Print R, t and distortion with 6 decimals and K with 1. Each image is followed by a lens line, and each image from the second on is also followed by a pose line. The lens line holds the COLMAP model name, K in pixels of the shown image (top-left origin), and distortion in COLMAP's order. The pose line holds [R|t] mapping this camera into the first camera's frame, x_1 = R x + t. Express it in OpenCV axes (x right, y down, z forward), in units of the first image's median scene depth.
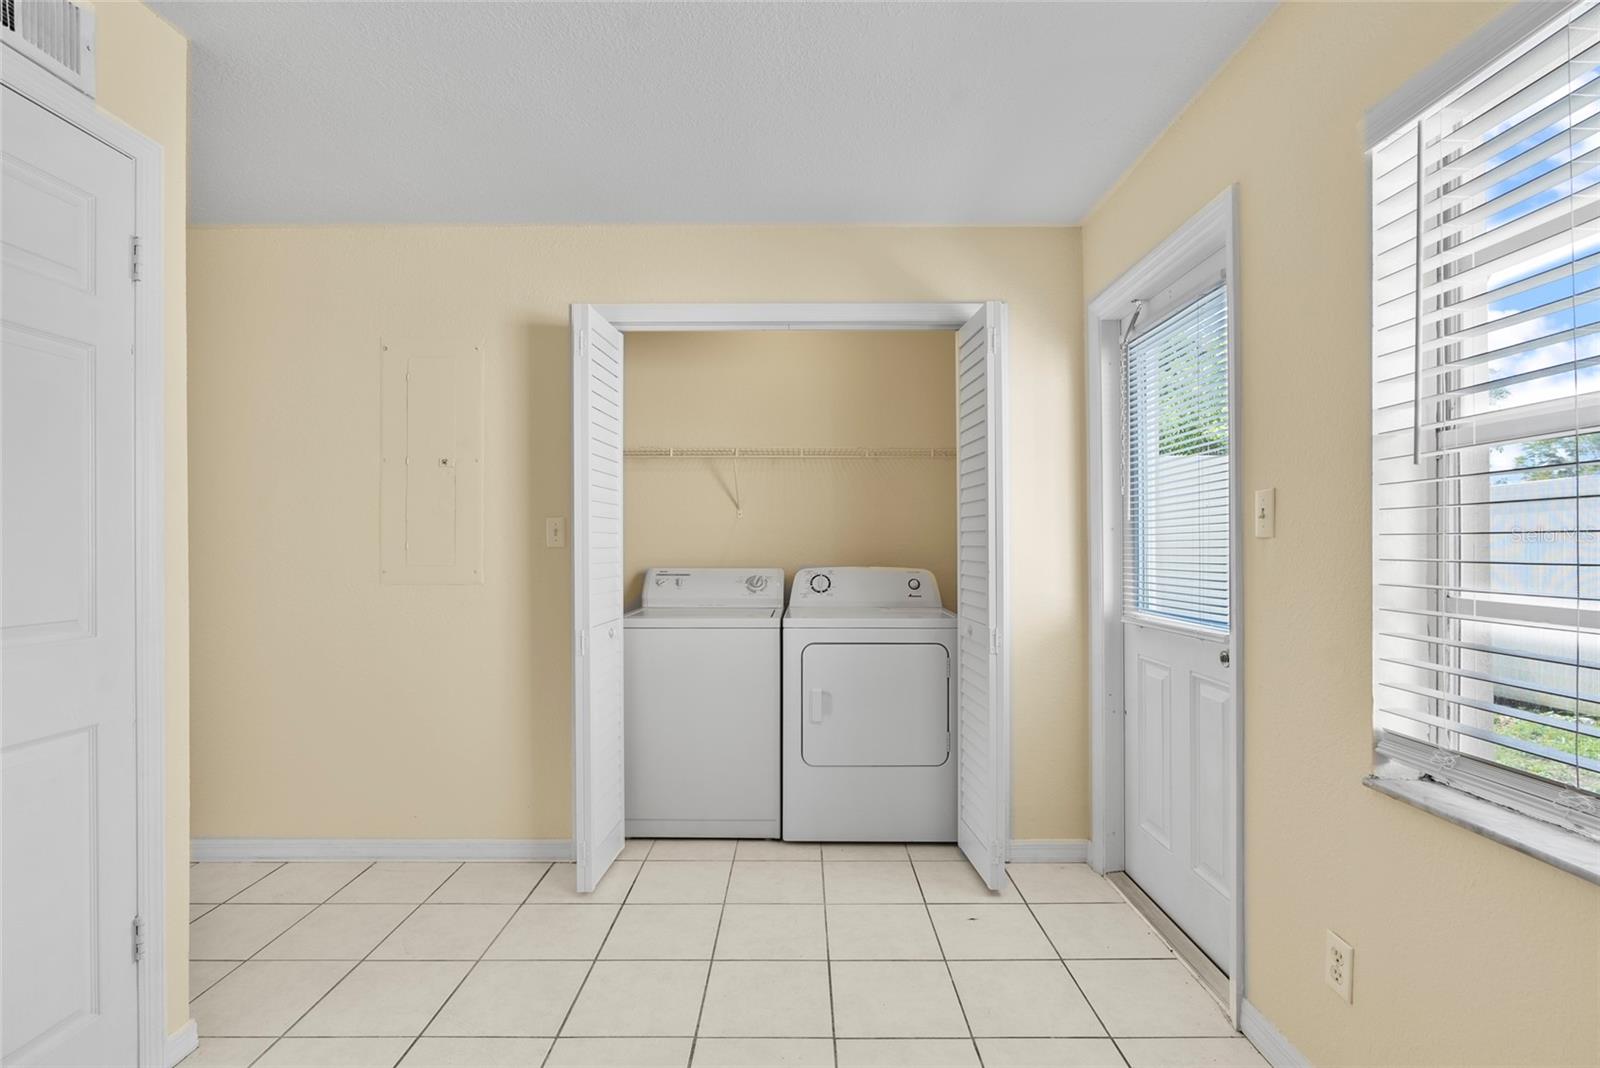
lens RADIAL K [[735.1, 0, 802.6], [0, 735.1, 542.1], [0, 0, 1]] dist [-0.011524, 0.004584]
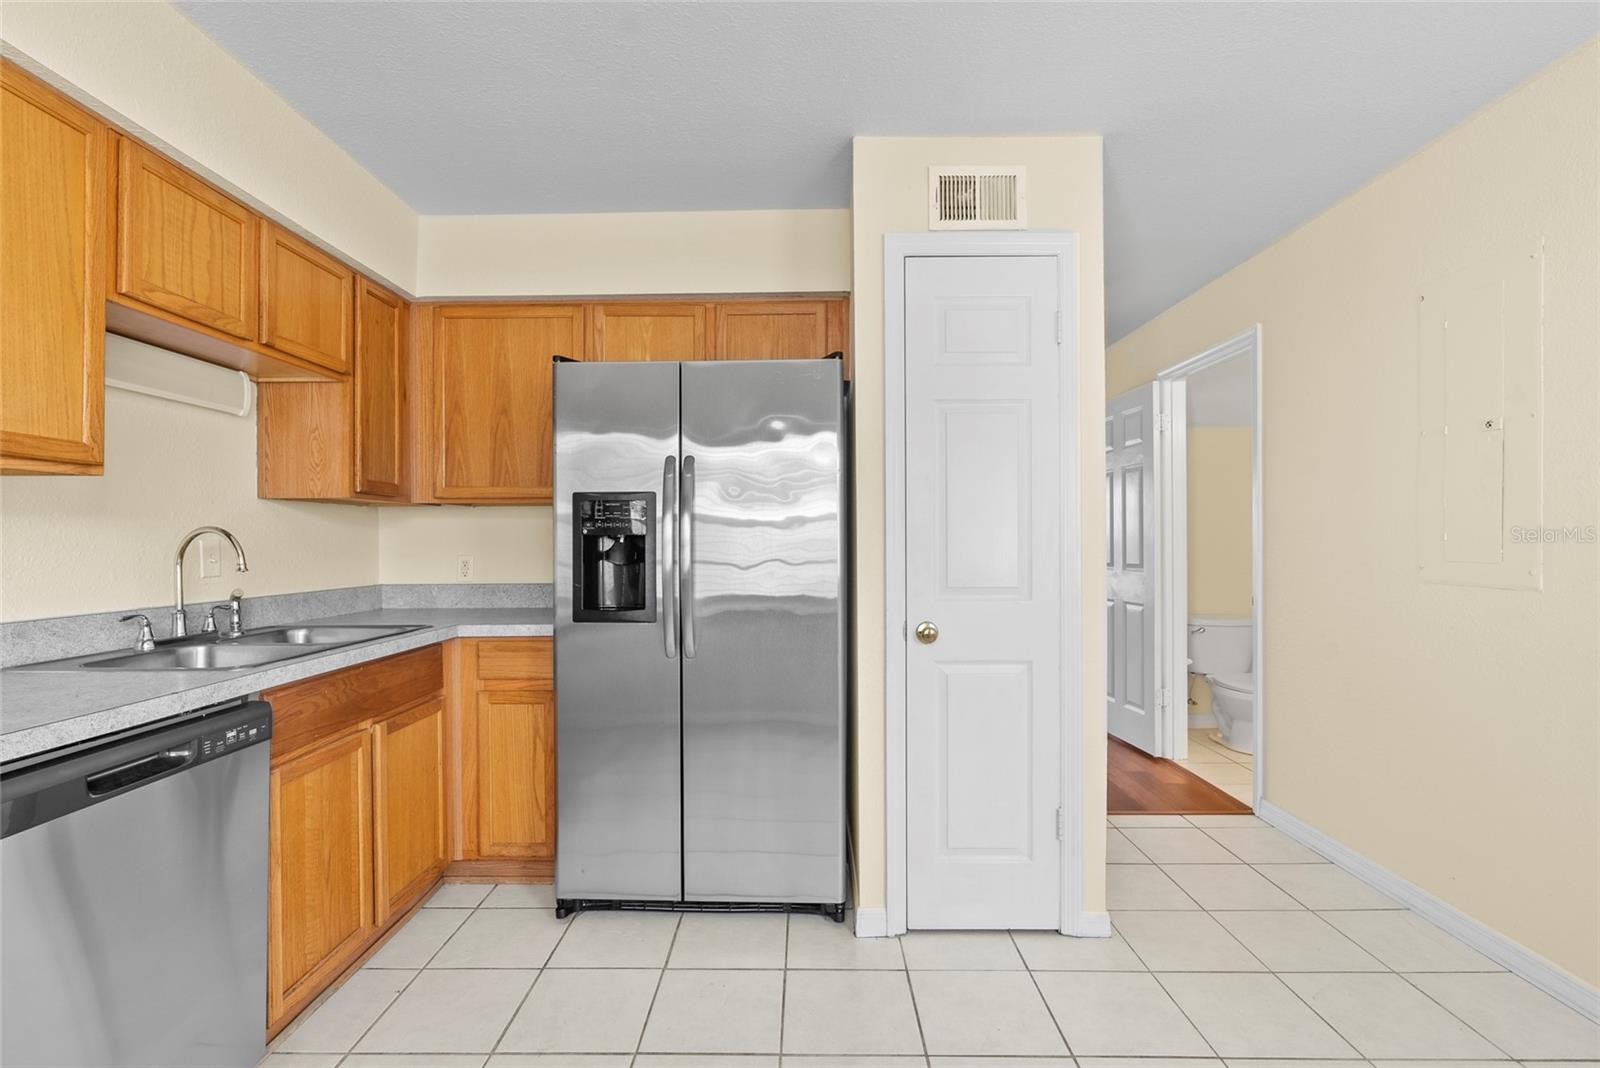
lens RADIAL K [[735.1, 0, 794.9], [0, 735.1, 538.9], [0, 0, 1]] dist [-0.011524, 0.004584]
pose [[-0.015261, 0.001615, -0.999882, 0.314181], [0.007567, 0.999970, 0.001500, 0.001624], [0.999855, -0.007544, -0.015273, 0.350363]]
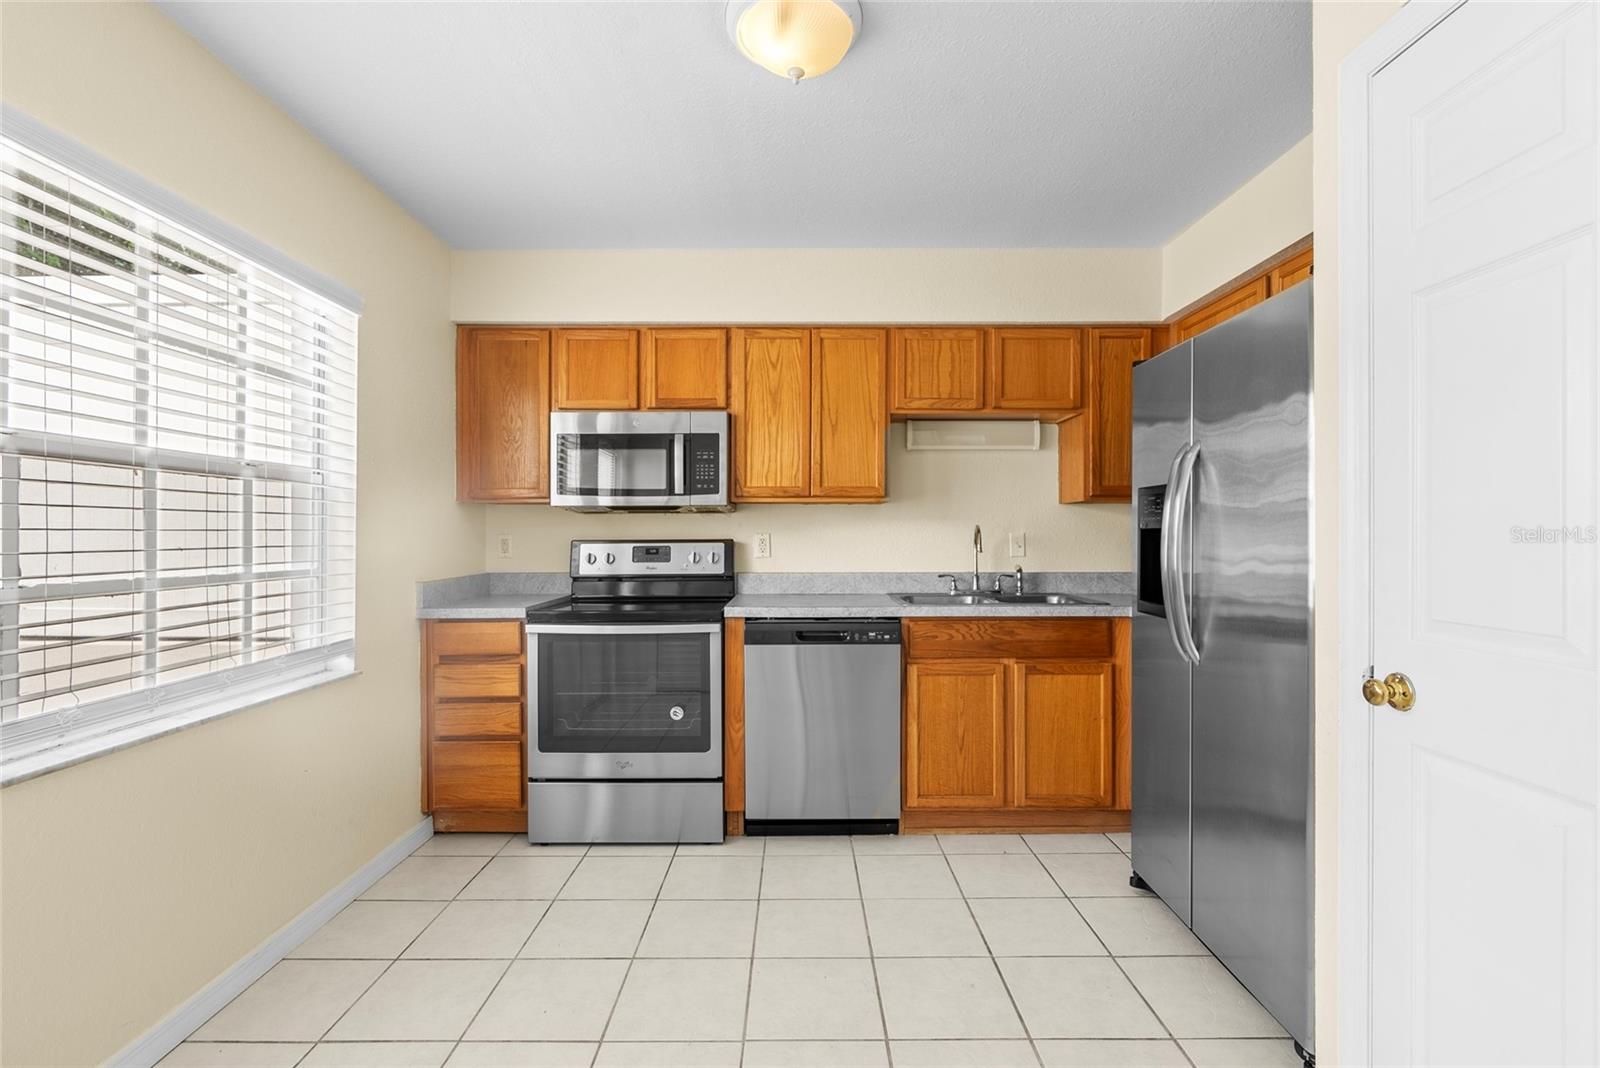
lens RADIAL K [[735.1, 0, 790.0], [0, 735.1, 530.5], [0, 0, 1]] dist [-0.011524, 0.004584]
pose [[-0.999953, 0.004820, 0.008409, -0.159324], [0.004738, 0.999941, -0.009727, 0.005916], [-0.008455, -0.009687, -0.999917, 1.046876]]
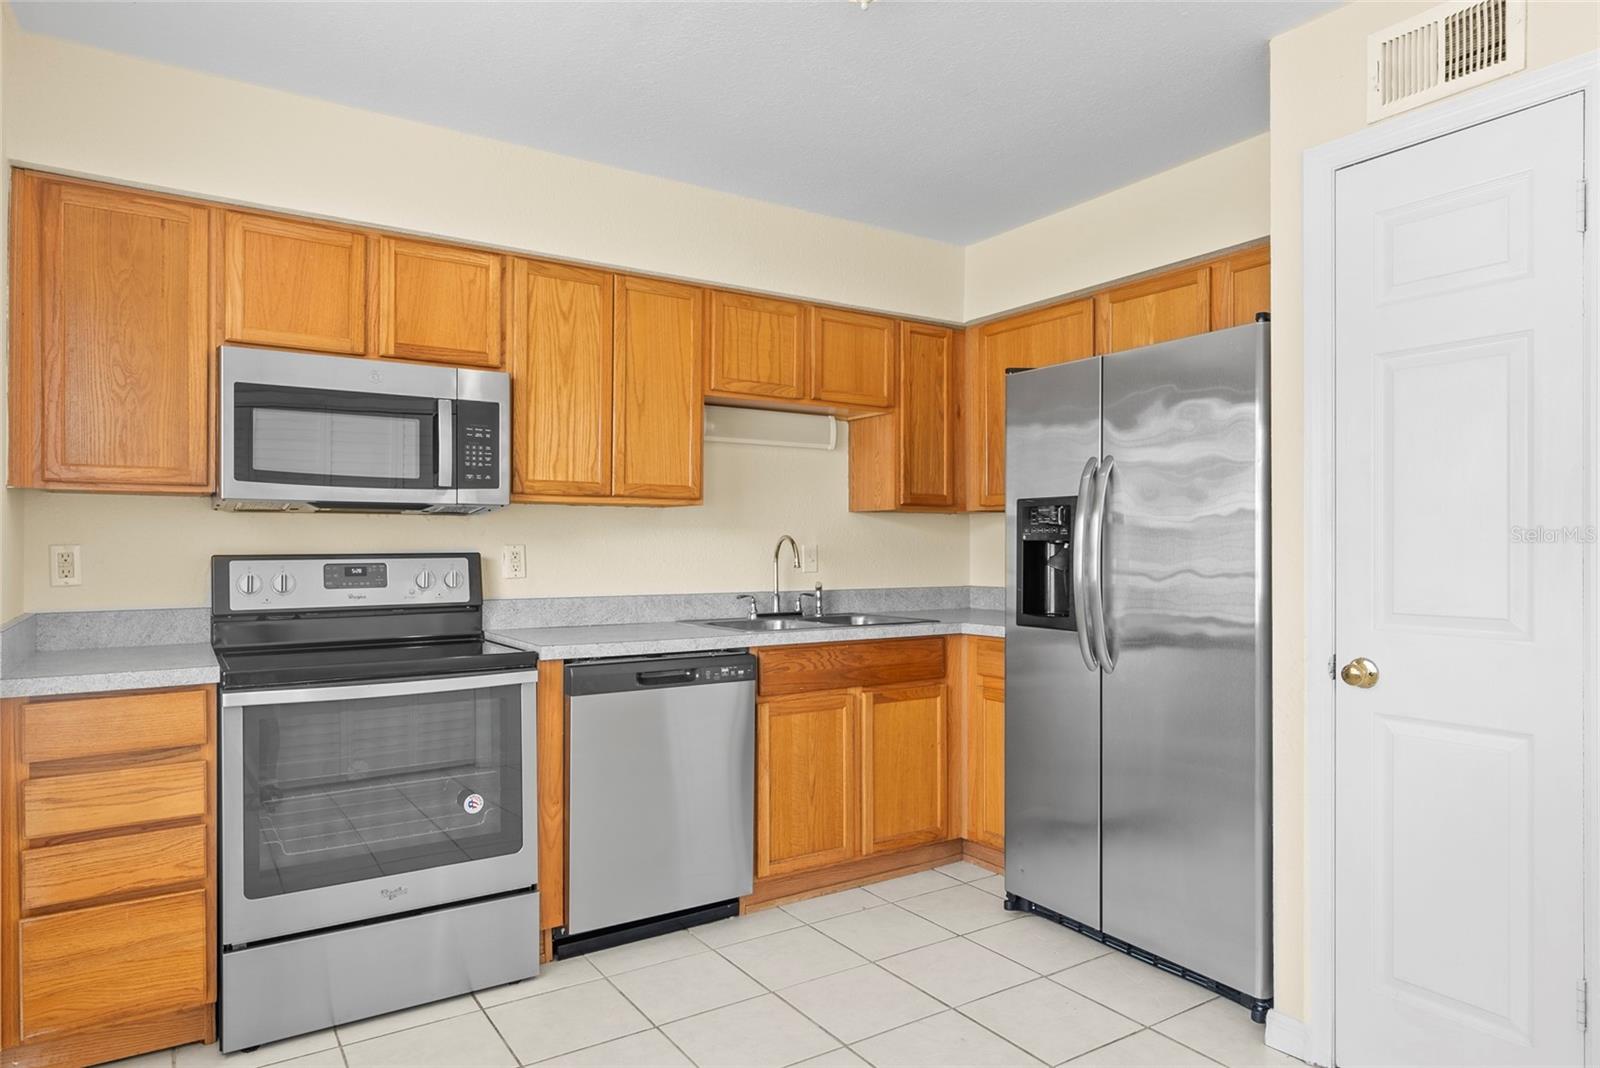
lens RADIAL K [[974.6, 0, 795.8], [0, 974.6, 542.2], [0, 0, 1]] dist [-0.001200, 0.002543]
pose [[-0.840893, 0.001056, -0.541200, 0.318349], [0.004991, 0.999971, -0.005803, 0.003861], [0.541178, -0.007580, -0.840874, 0.974057]]
